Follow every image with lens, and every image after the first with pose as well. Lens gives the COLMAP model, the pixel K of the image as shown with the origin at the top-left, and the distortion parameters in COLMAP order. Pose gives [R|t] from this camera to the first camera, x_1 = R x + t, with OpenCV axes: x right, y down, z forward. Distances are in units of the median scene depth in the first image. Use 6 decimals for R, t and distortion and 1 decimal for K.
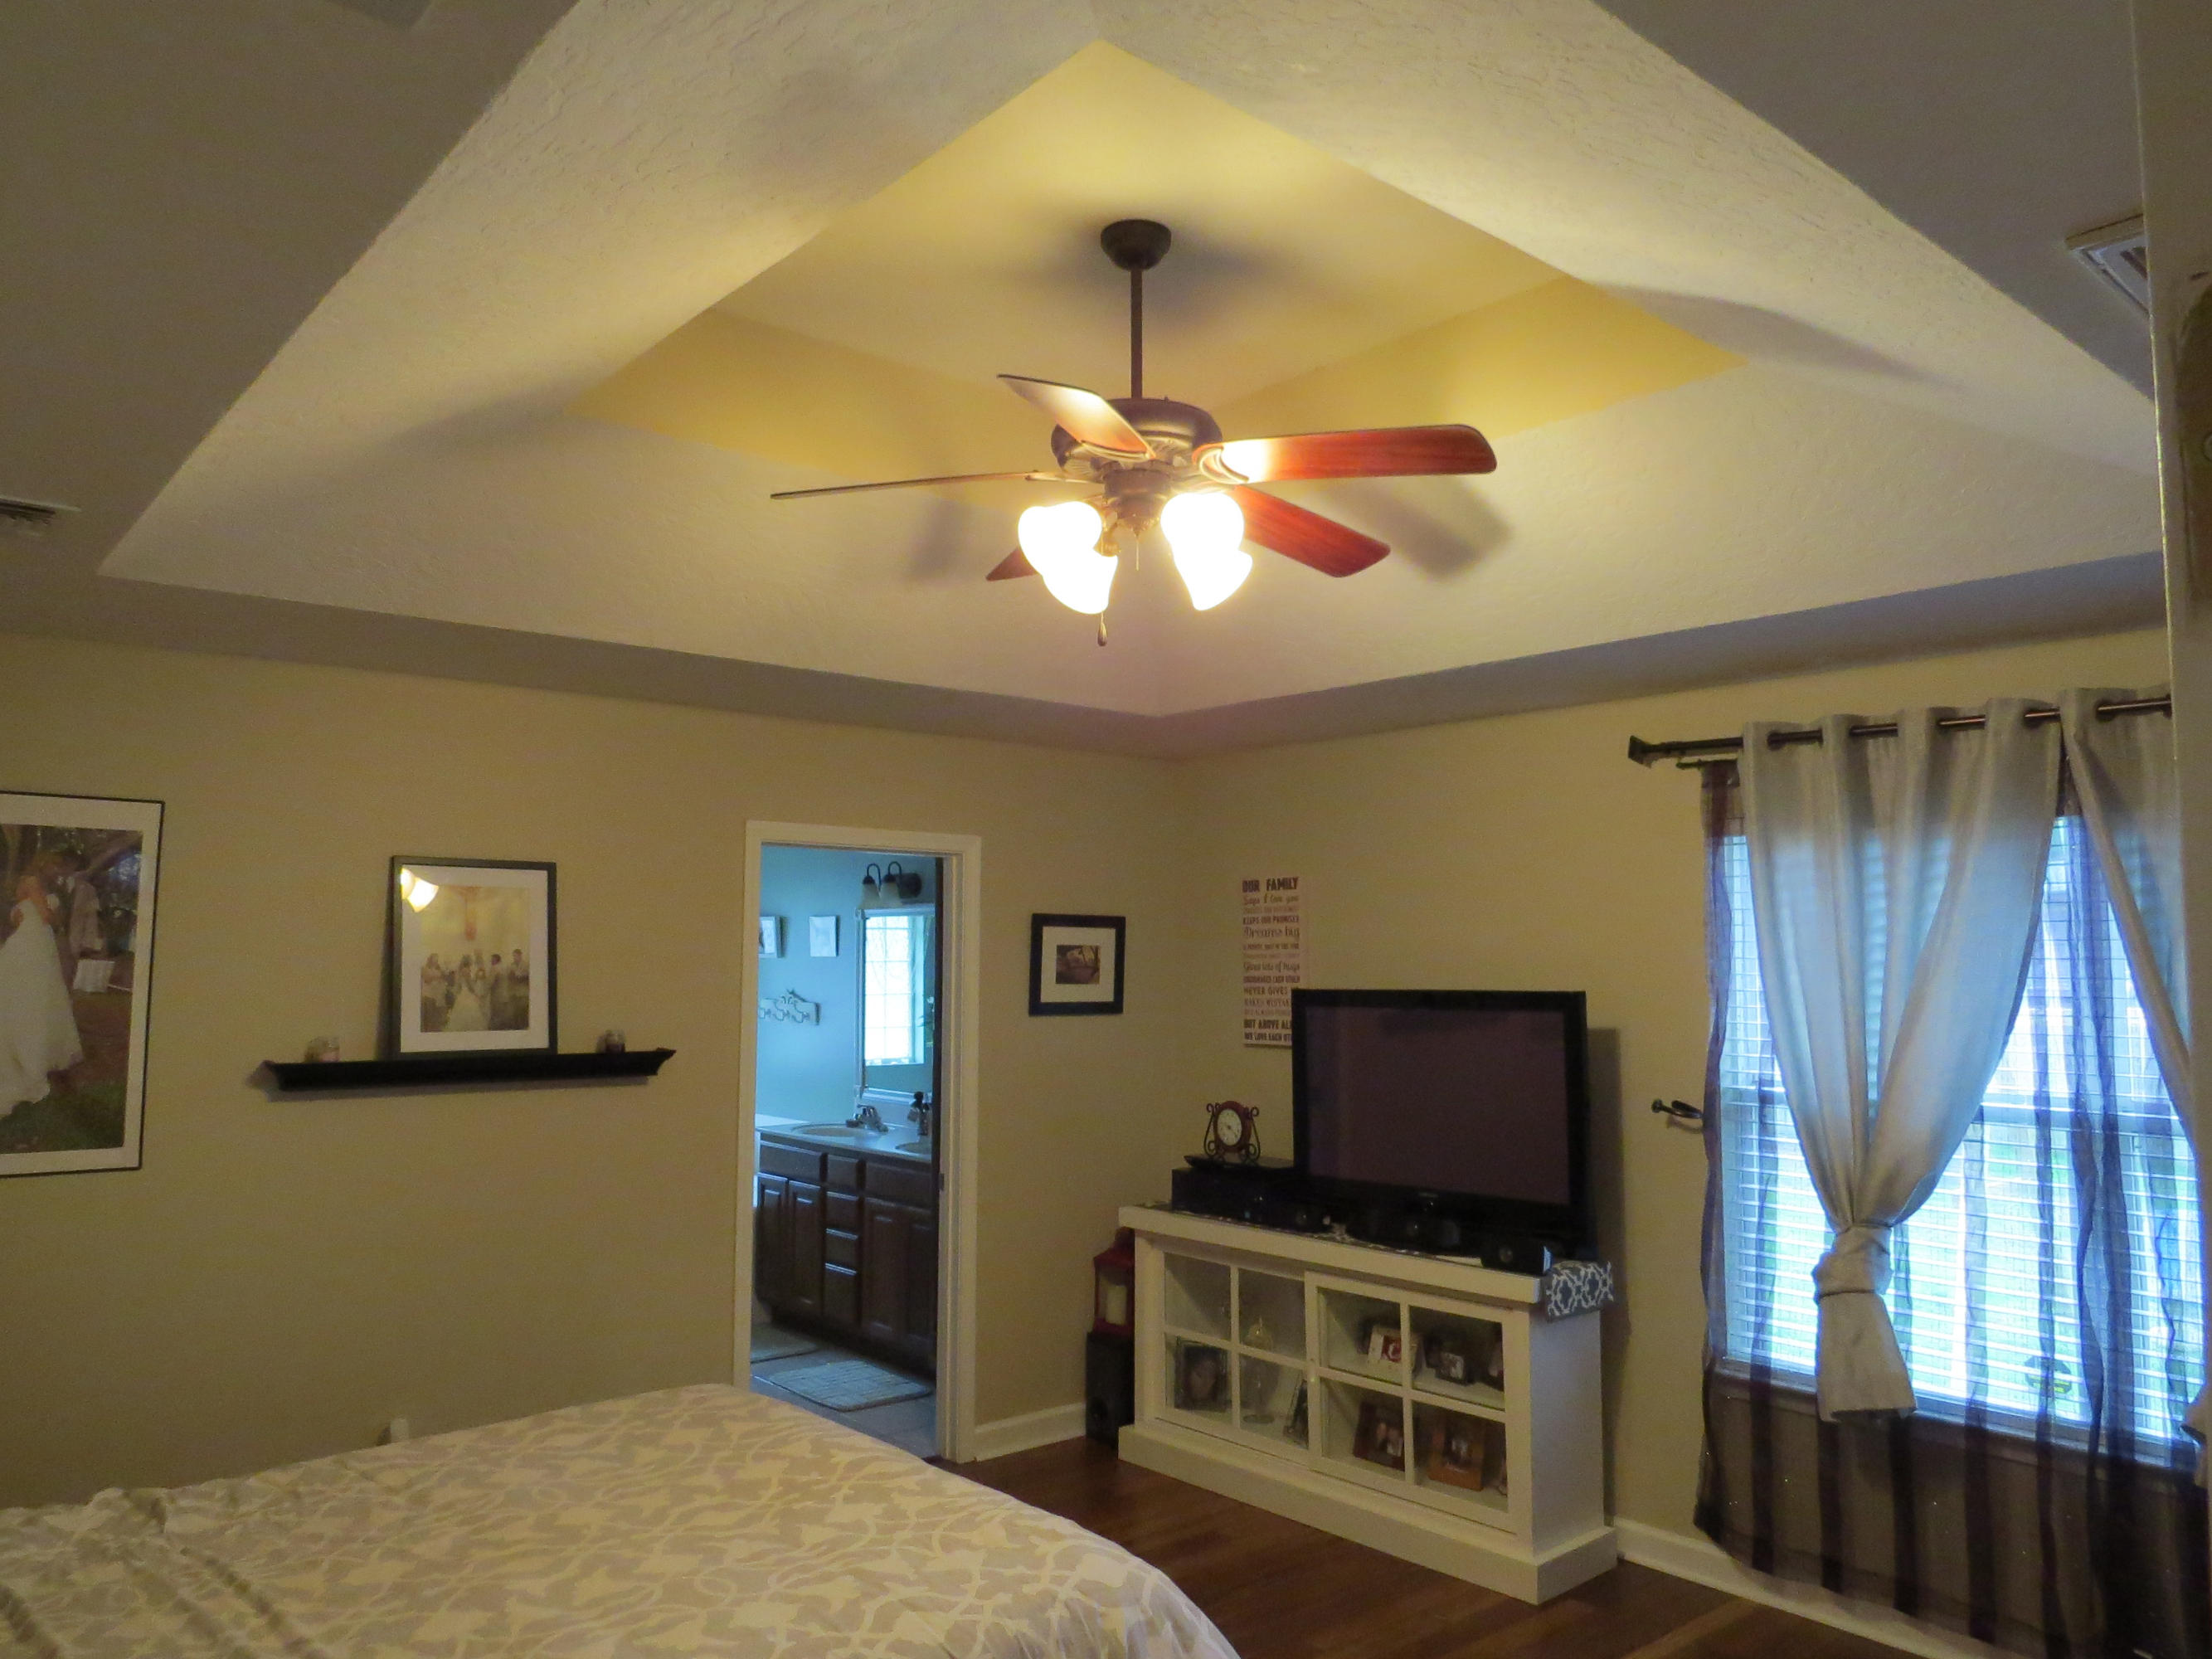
lens RADIAL K [[1571.3, 0, 1106.5], [0, 1571.3, 833.4], [0, 0, 1]] dist [-0.029579, 0.012243]
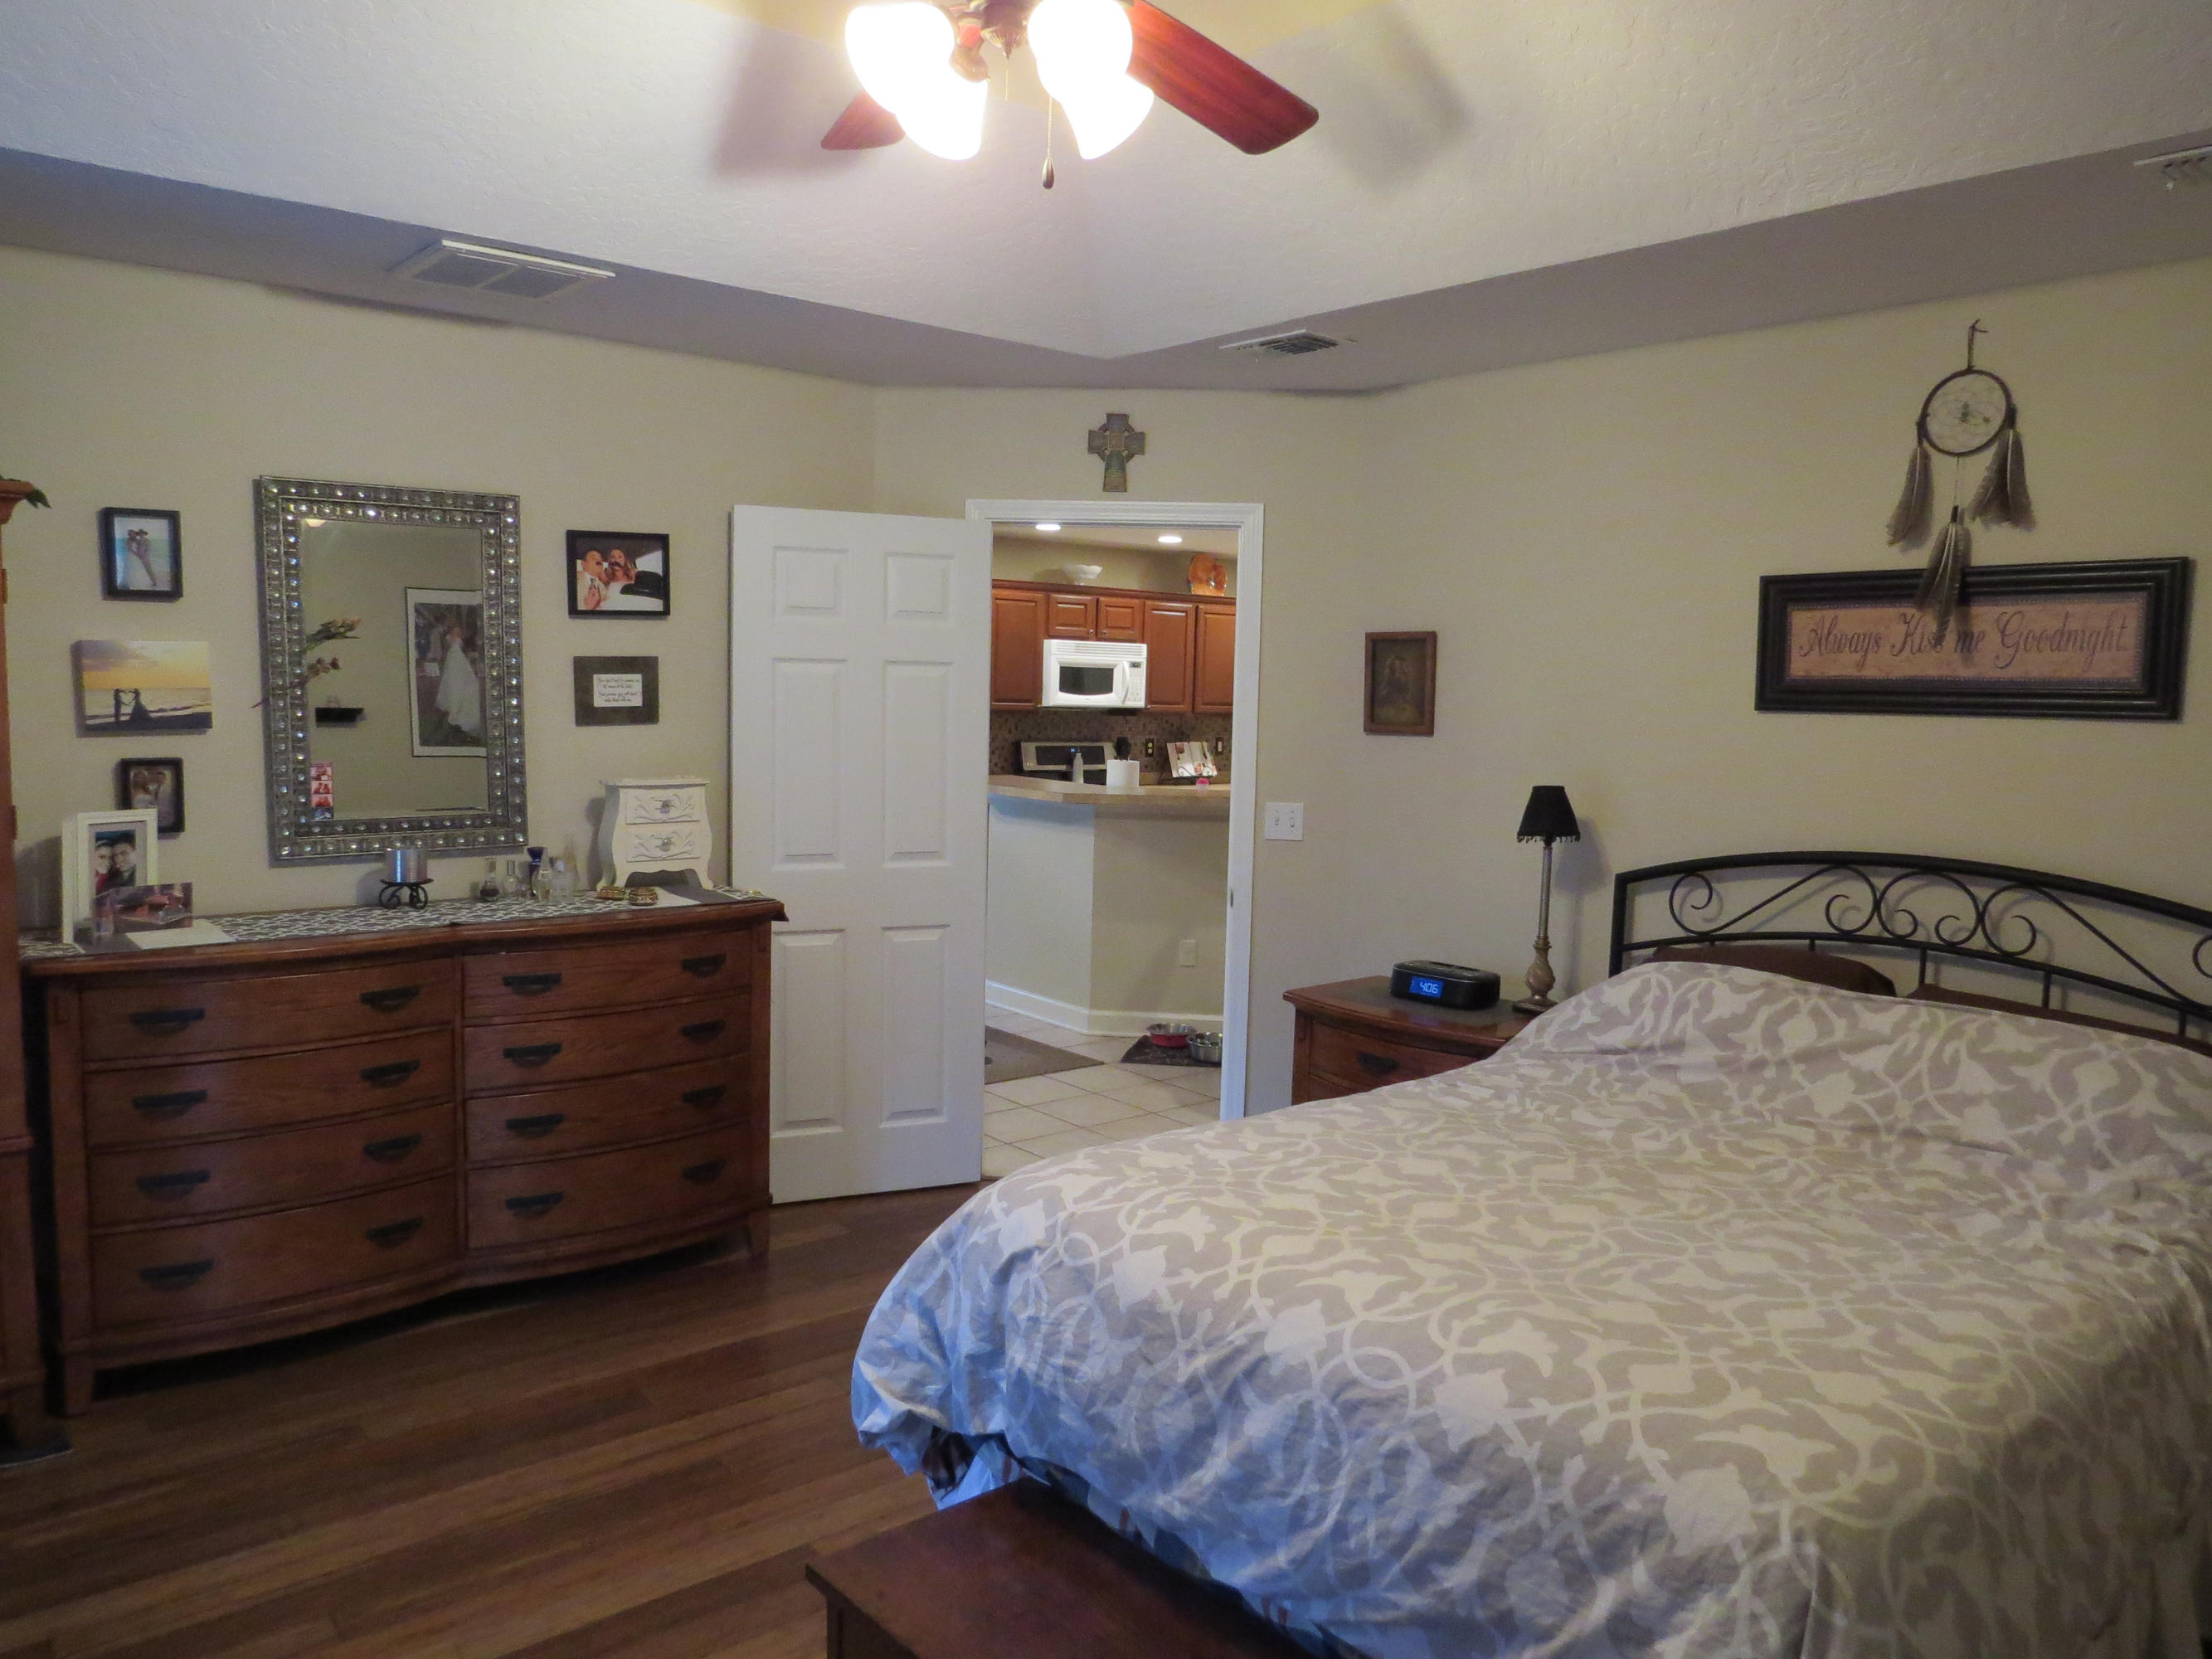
lens RADIAL K [[1571.3, 0, 1094.7], [0, 1571.3, 832.7], [0, 0, 1]] dist [-0.029579, 0.012243]
pose [[-0.999503, -0.028595, 0.013303, -0.031926], [-0.028483, 0.999557, 0.008578, 0.132526], [-0.013542, 0.008194, -0.999875, 1.226465]]
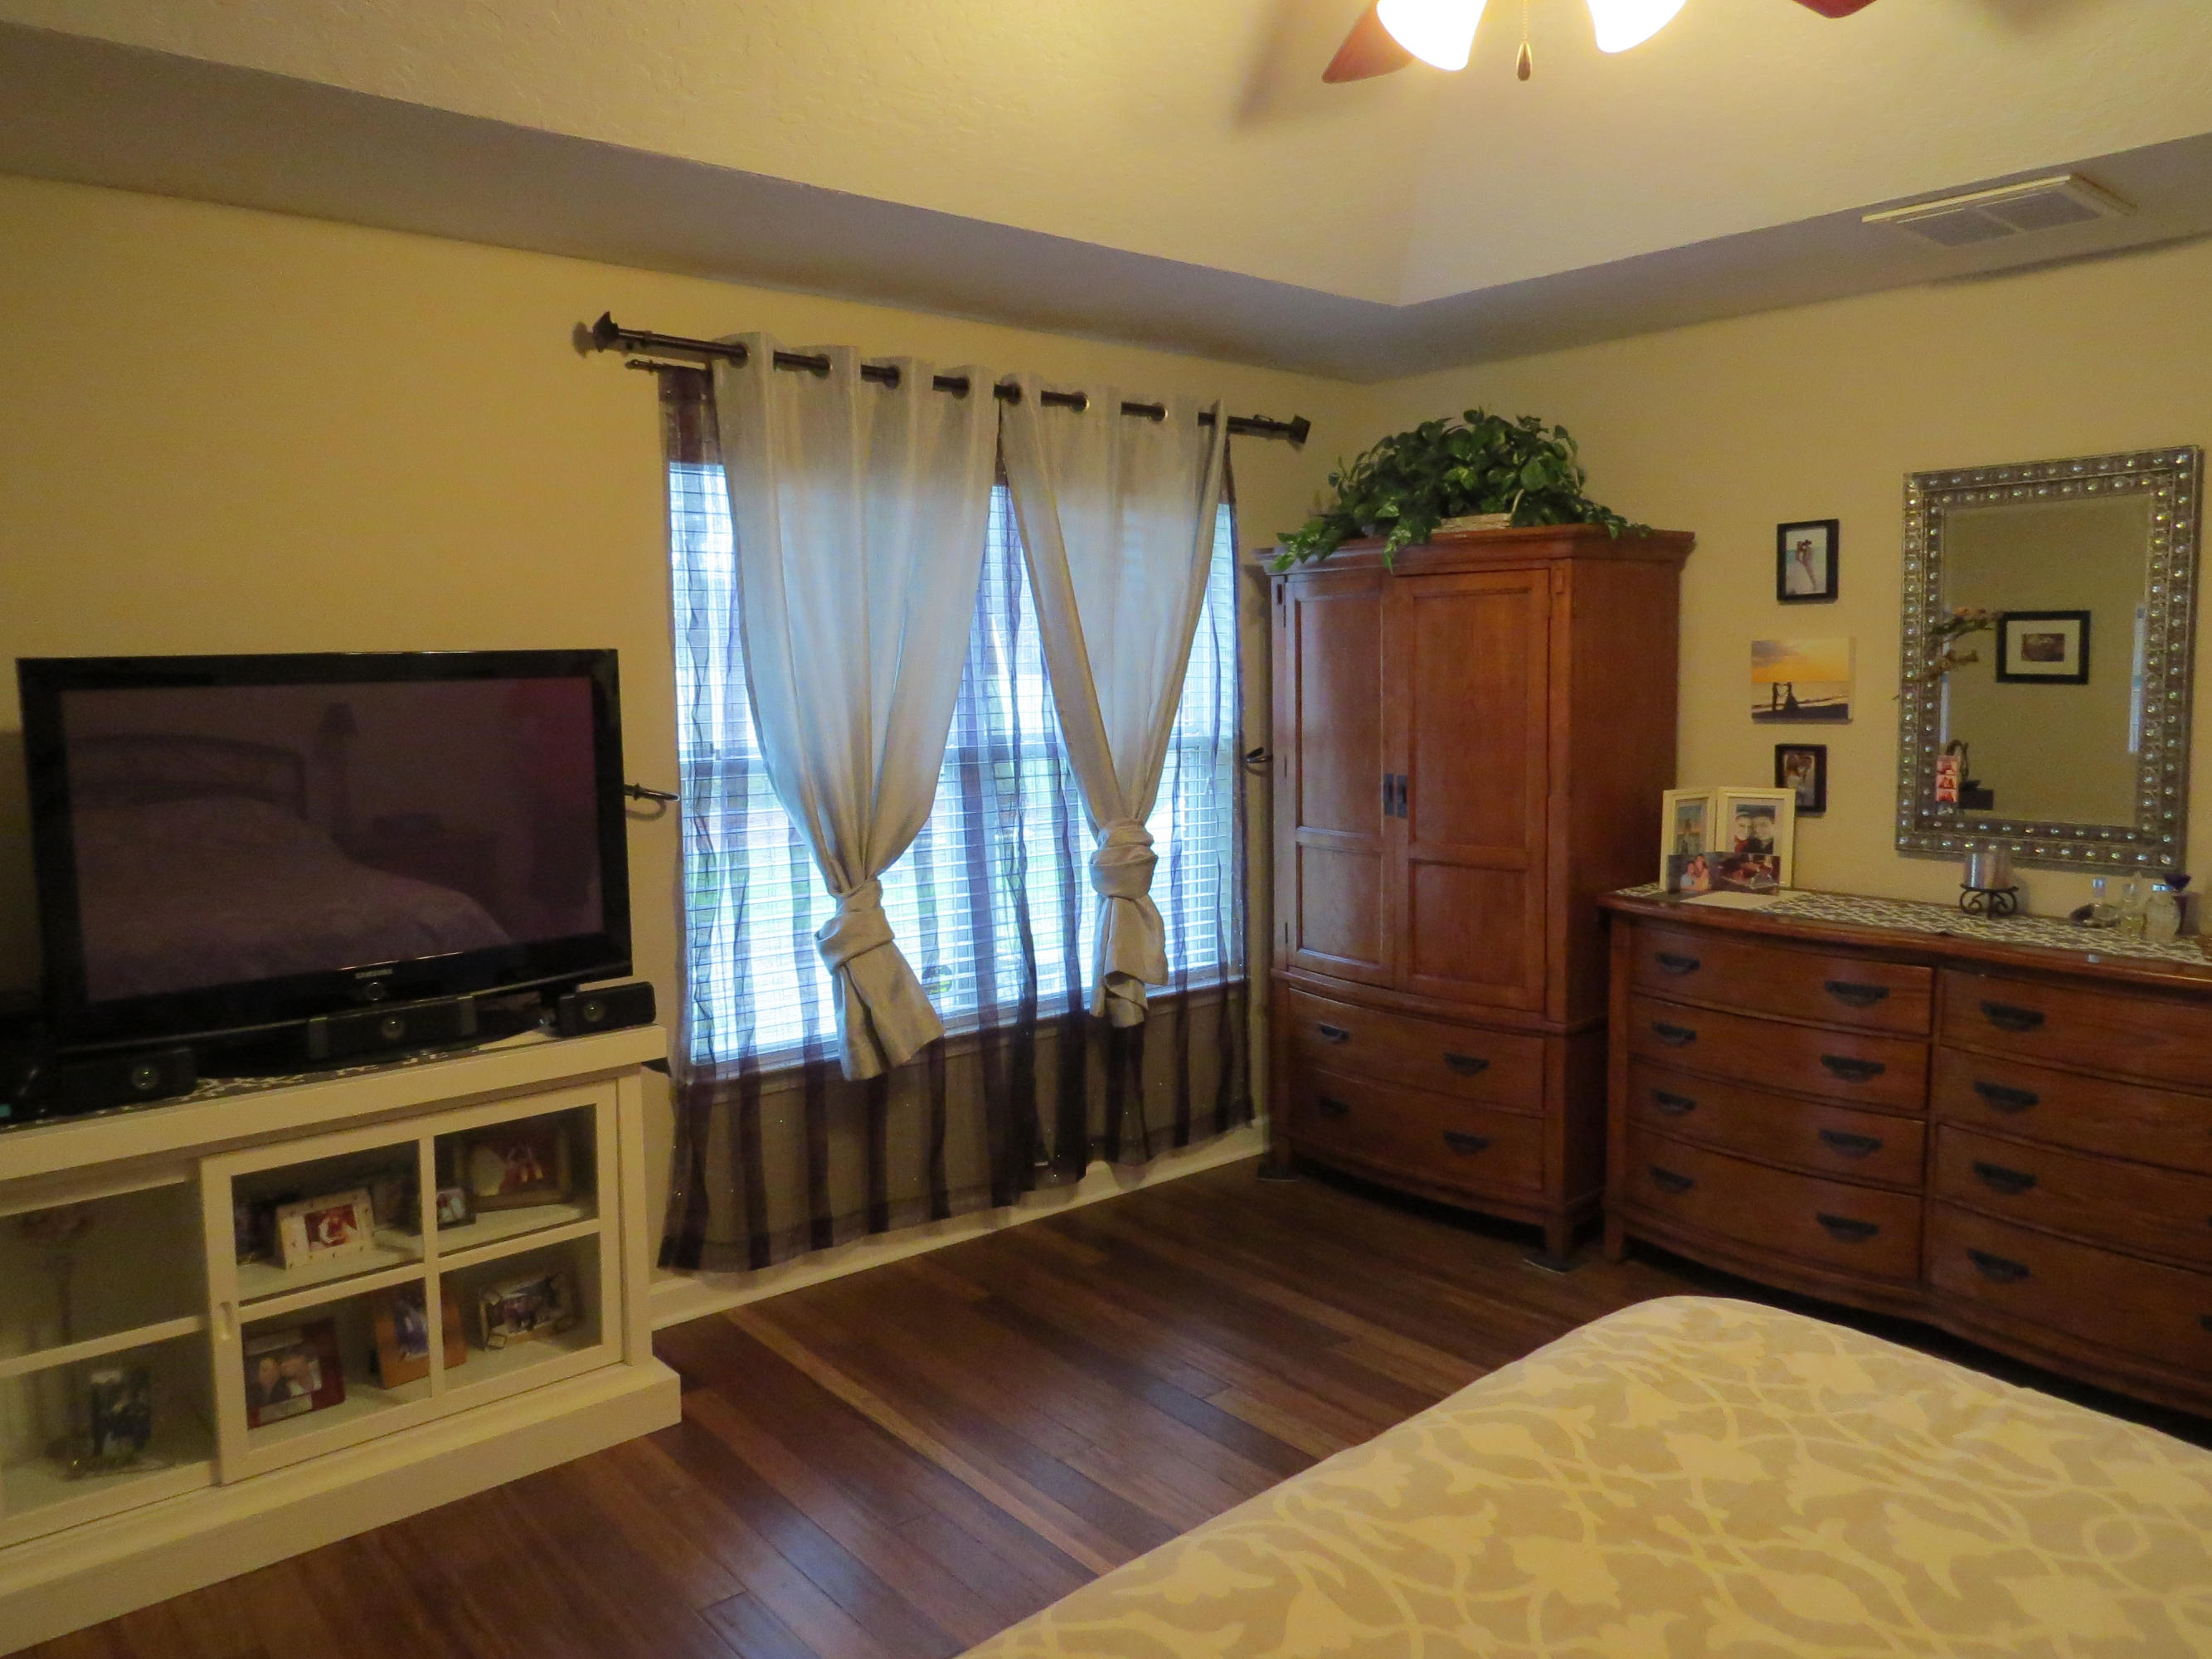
lens RADIAL K [[1571.3, 0, 1094.3], [0, 1571.3, 837.3], [0, 0, 1]] dist [-0.029579, 0.012243]
pose [[0.011051, -0.121417, 0.992540, -0.473199], [-0.074625, 0.989732, 0.121905, 0.084956], [-0.997150, -0.075416, 0.001877, 0.798799]]
